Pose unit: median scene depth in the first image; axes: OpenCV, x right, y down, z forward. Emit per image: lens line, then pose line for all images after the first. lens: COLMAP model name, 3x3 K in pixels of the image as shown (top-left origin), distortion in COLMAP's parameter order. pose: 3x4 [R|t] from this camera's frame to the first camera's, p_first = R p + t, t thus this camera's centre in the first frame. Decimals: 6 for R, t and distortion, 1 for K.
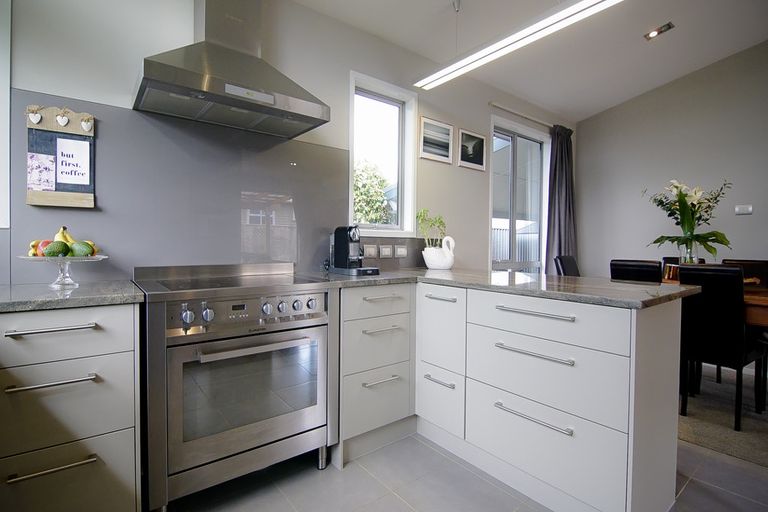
lens RADIAL K [[376.2, 0, 384.2], [0, 376.2, 252.6], [0, 0, 1]] dist [-0.006364, -0.002619]
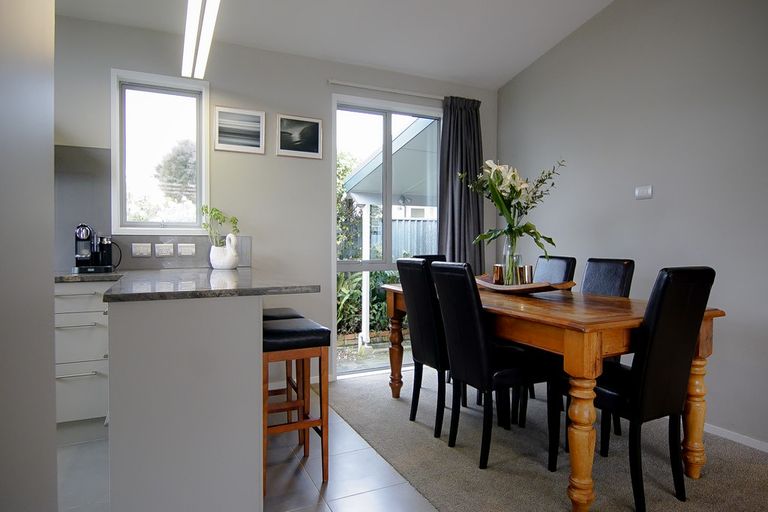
lens RADIAL K [[448.1, 0, 382.4], [0, 448.1, 257.0], [0, 0, 1]] dist [-0.004233, -0.002231]
pose [[0.975907, -0.001022, -0.218186, 0.702604], [0.002875, 0.999962, 0.008177, 0.007777], [0.218170, -0.008607, 0.975873, -0.004217]]
